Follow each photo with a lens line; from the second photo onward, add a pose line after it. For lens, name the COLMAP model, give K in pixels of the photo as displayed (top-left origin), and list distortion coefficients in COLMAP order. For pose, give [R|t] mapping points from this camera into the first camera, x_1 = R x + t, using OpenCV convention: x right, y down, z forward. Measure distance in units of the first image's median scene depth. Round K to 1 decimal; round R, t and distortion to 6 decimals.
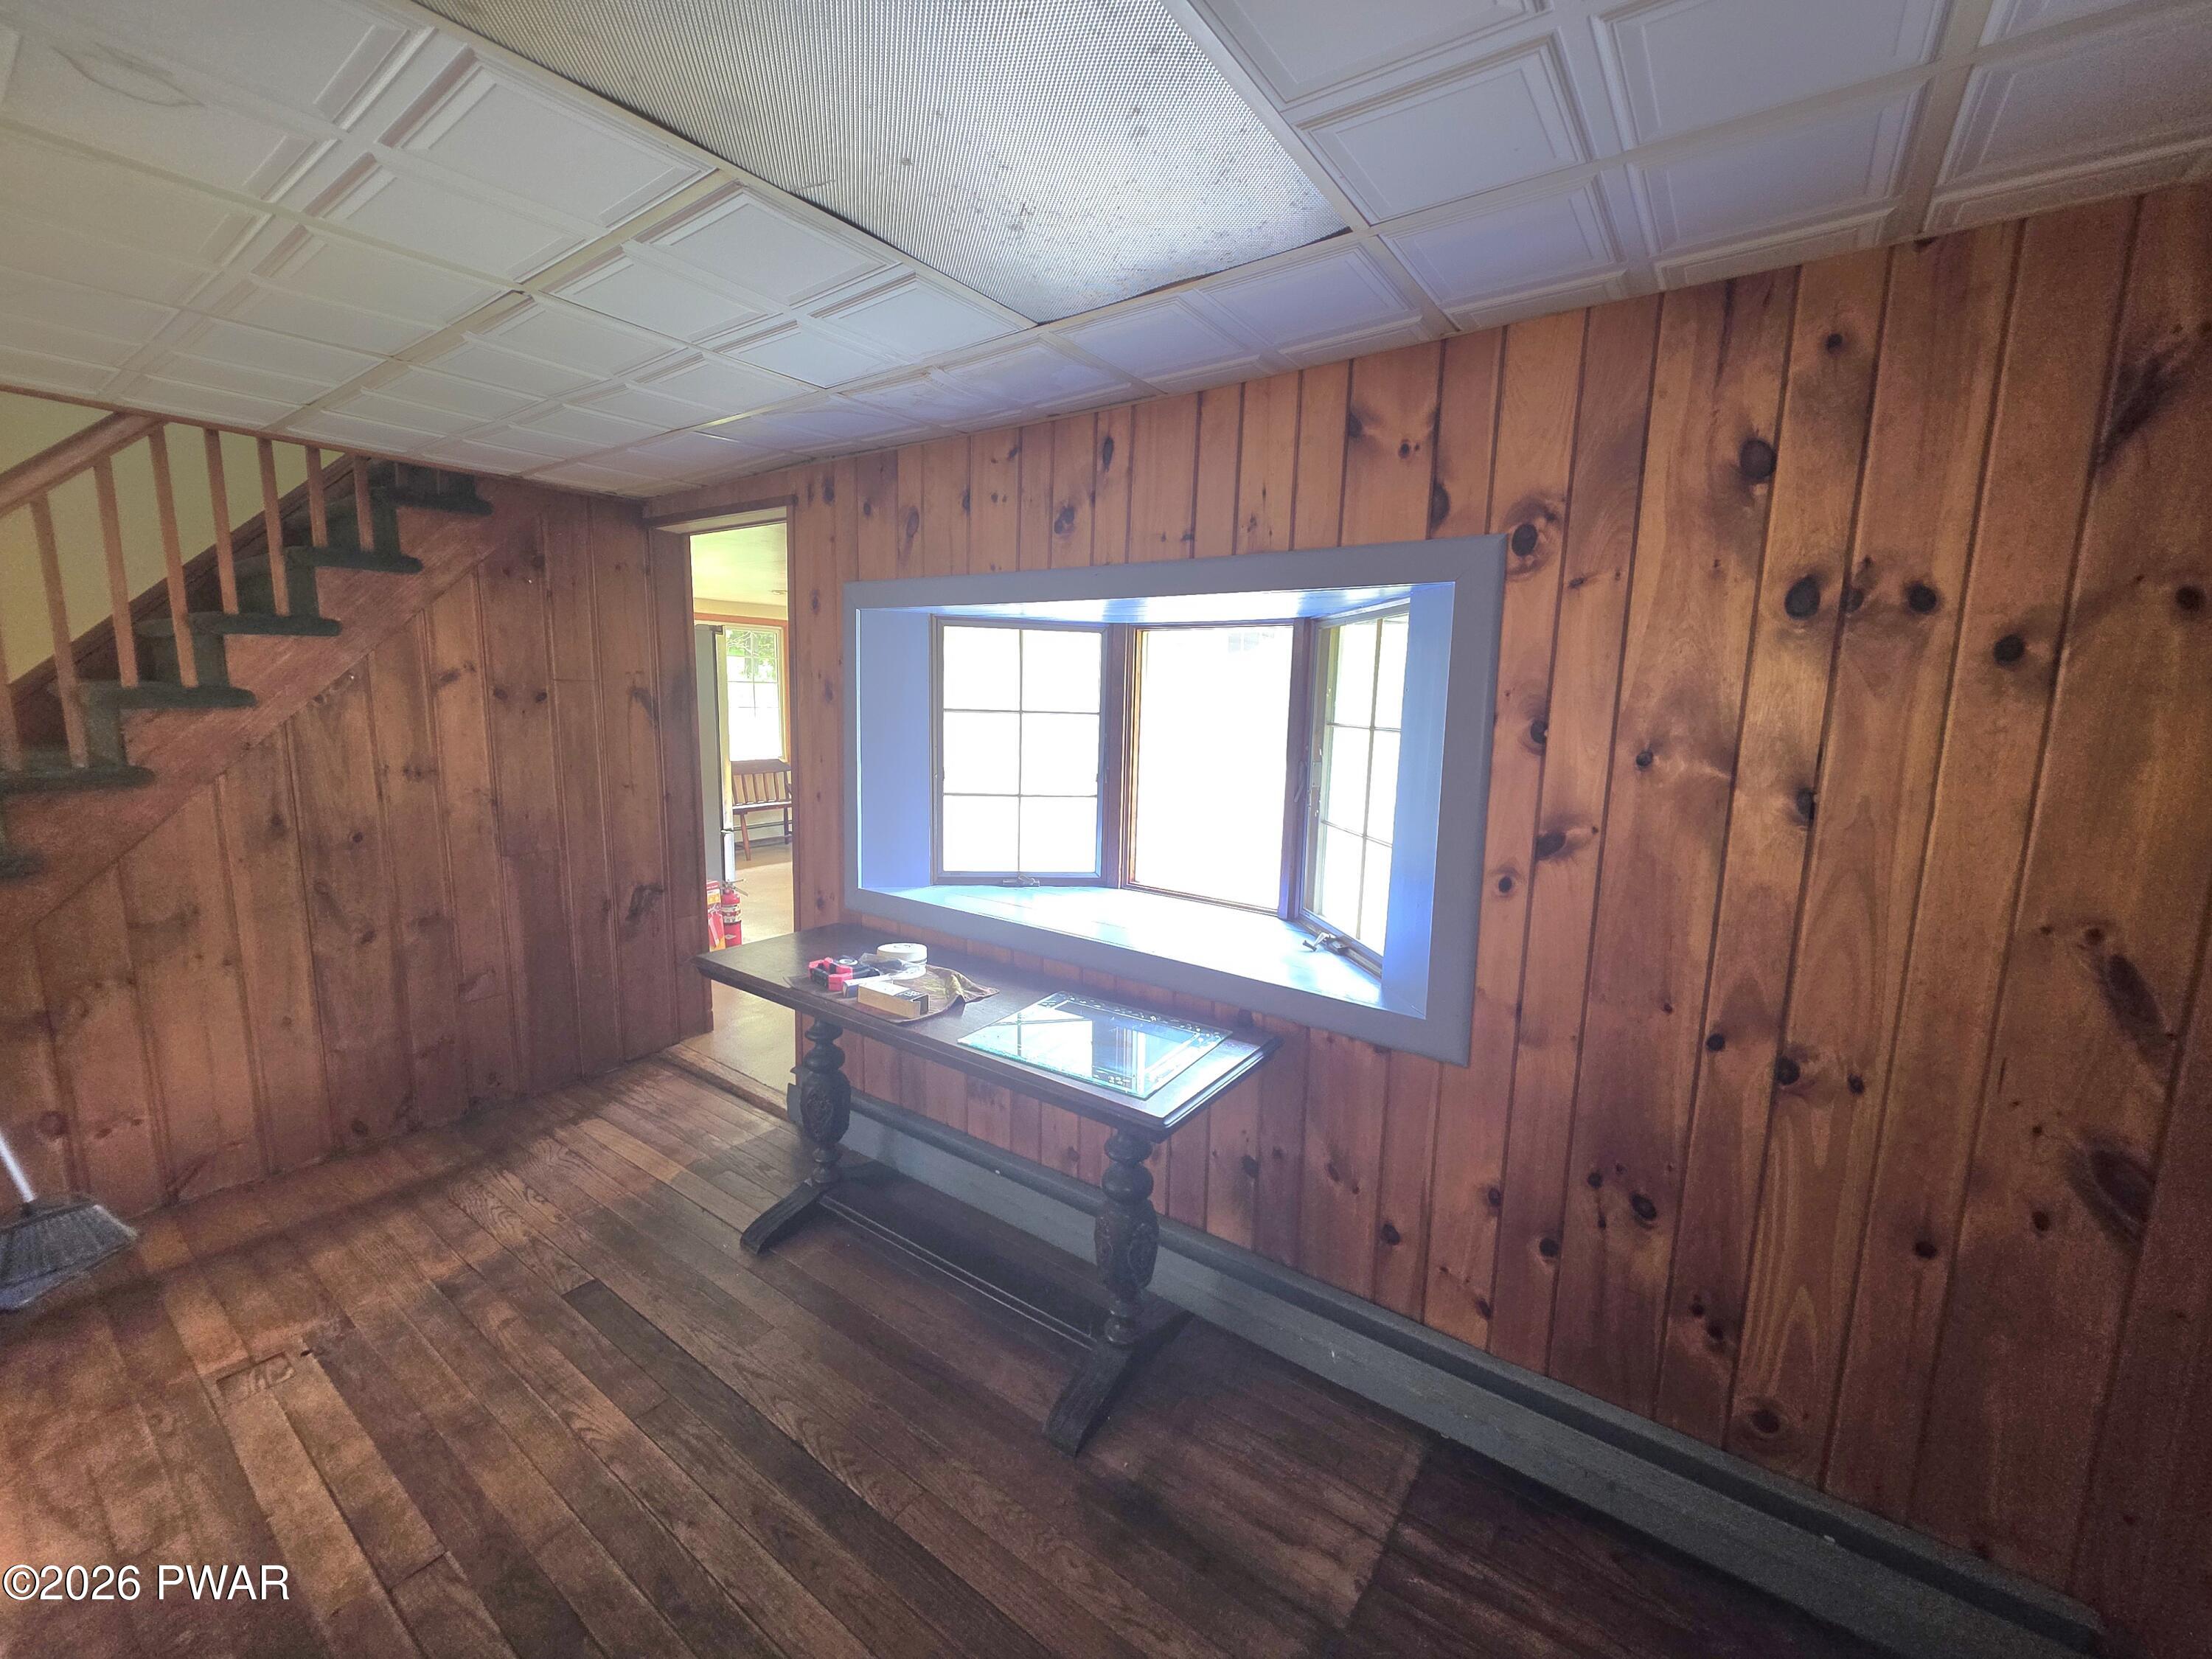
lens RADIAL K [[887.2, 0, 1104.7], [0, 887.2, 822.1], [0, 0, 1]] dist [0.001068, -0.000112]
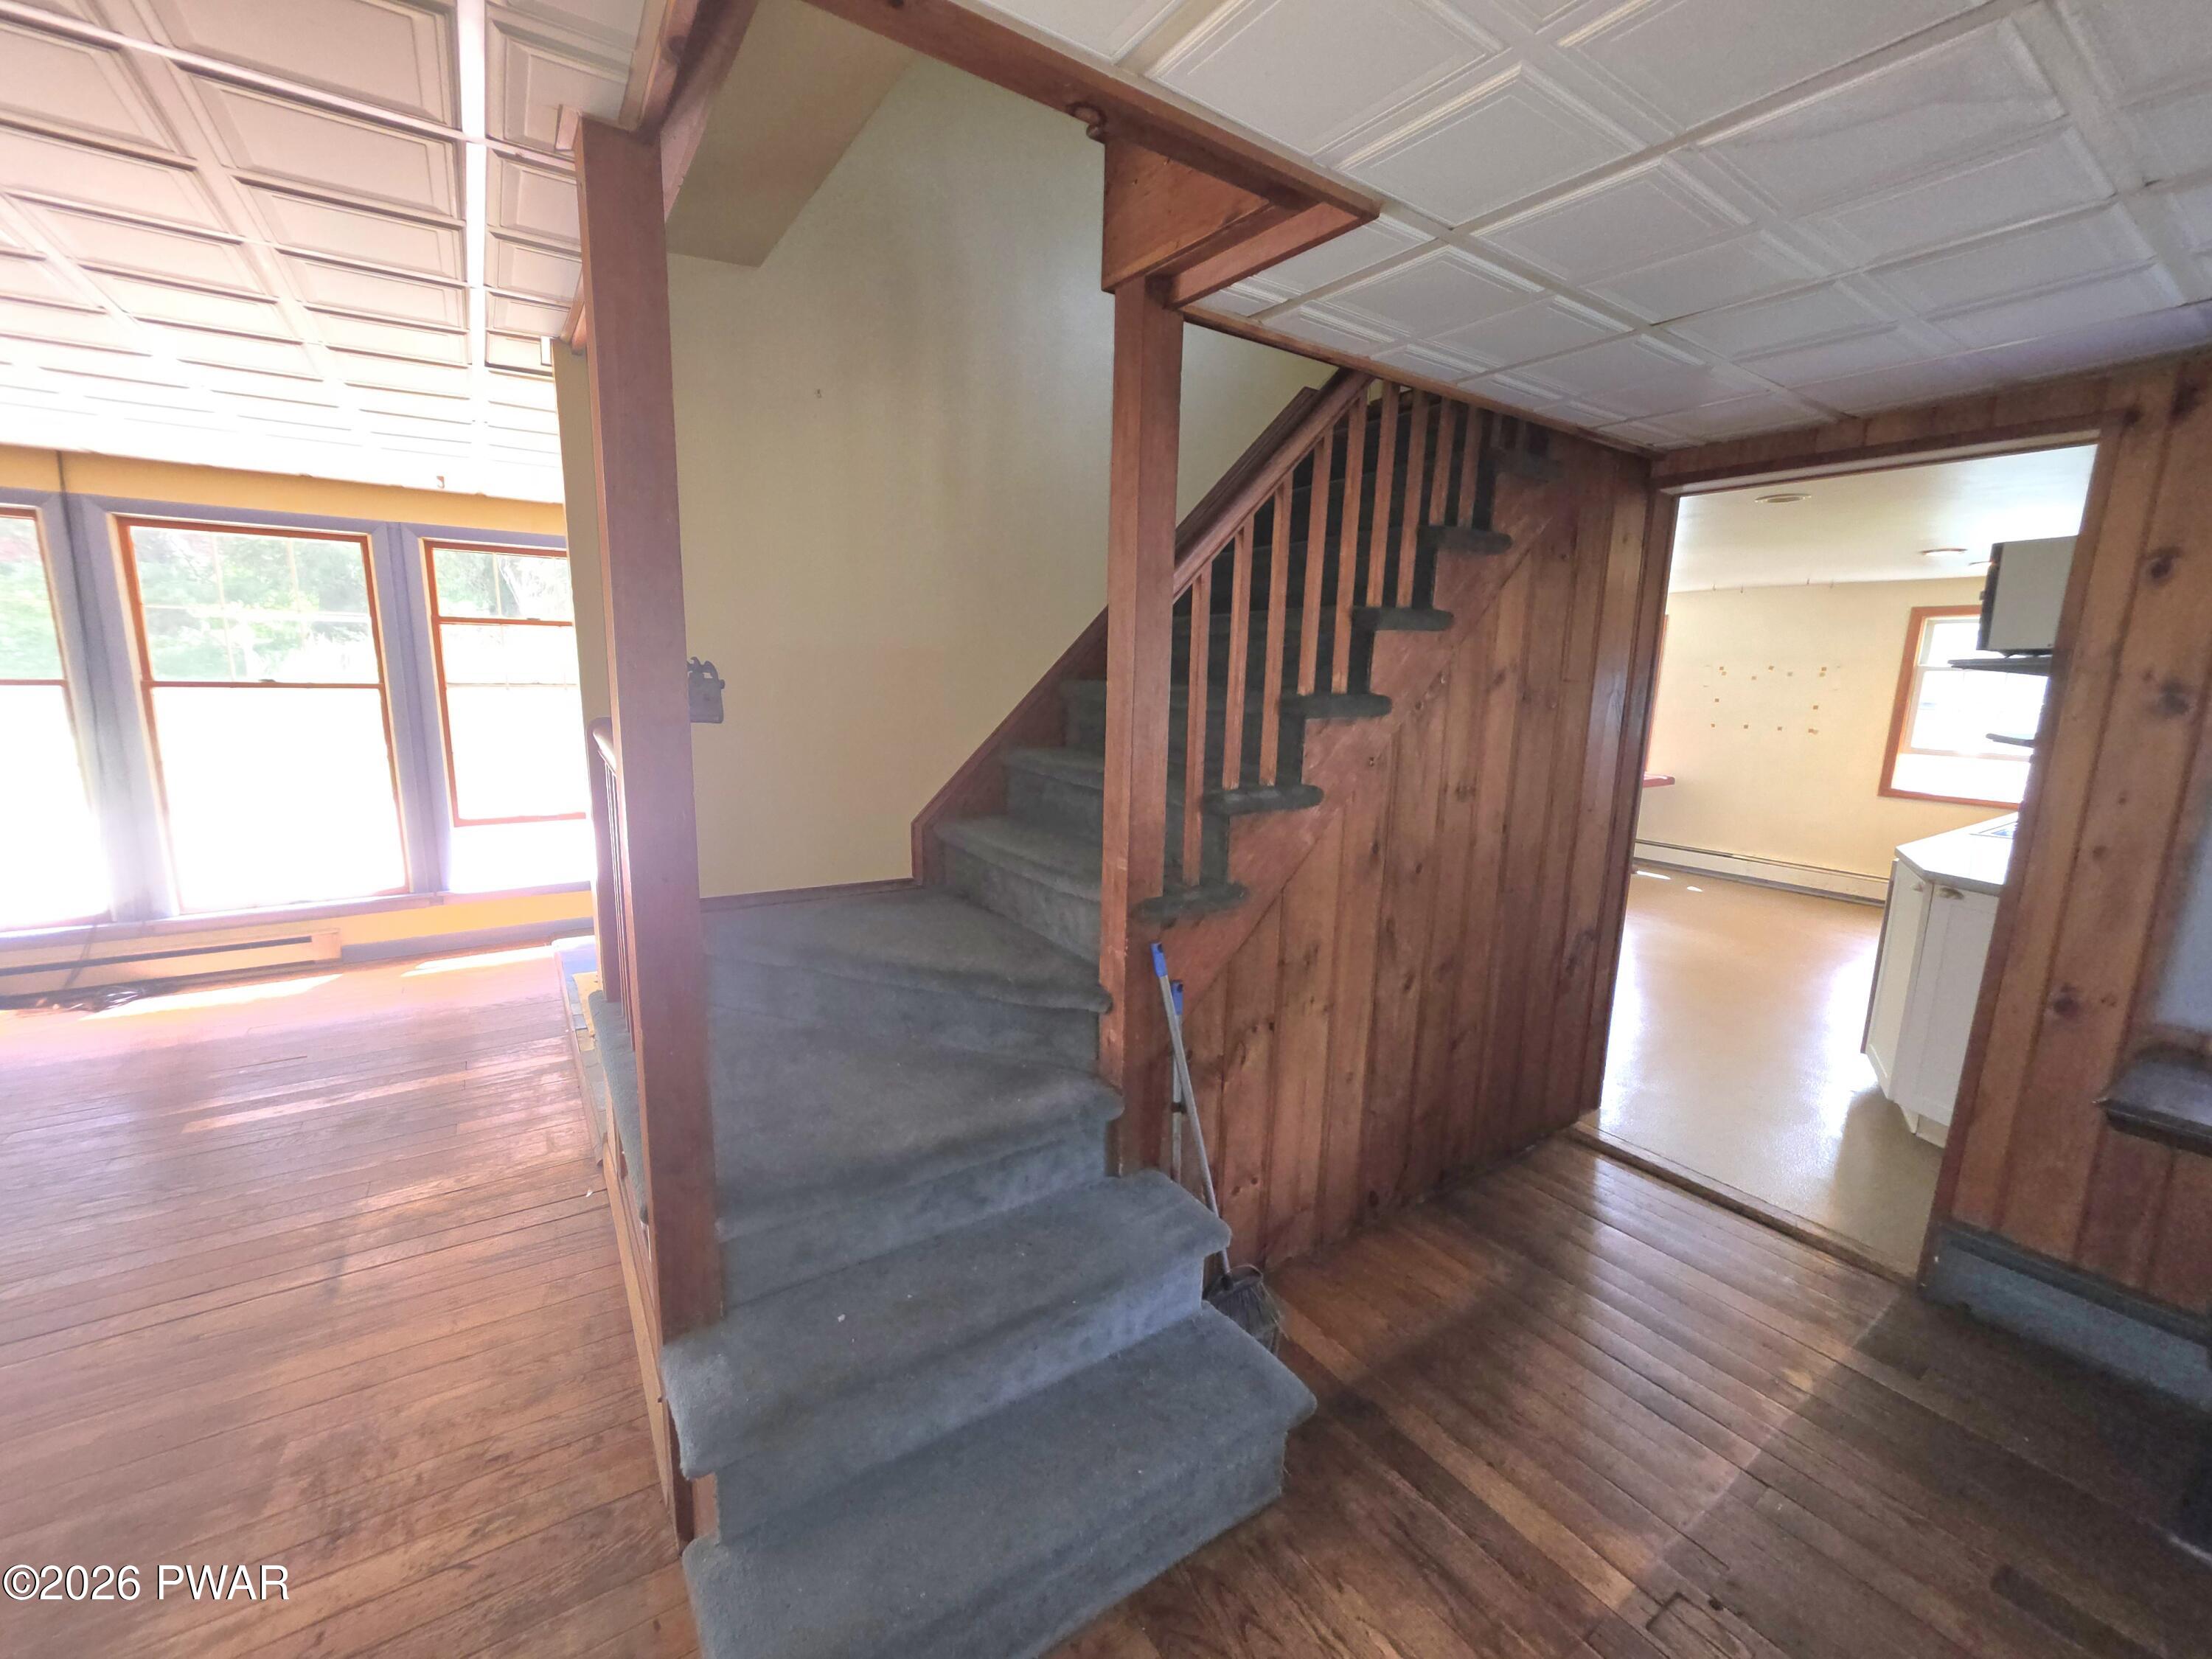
lens RADIAL K [[887.2, 0, 1091.9], [0, 887.2, 825.5], [0, 0, 1]] dist [0.001068, -0.000112]
pose [[0.939992, 0.060189, -0.335846, -0.858063], [-0.054466, 0.998165, 0.026444, -0.029117], [0.336821, -0.006565, 0.941546, 0.096626]]
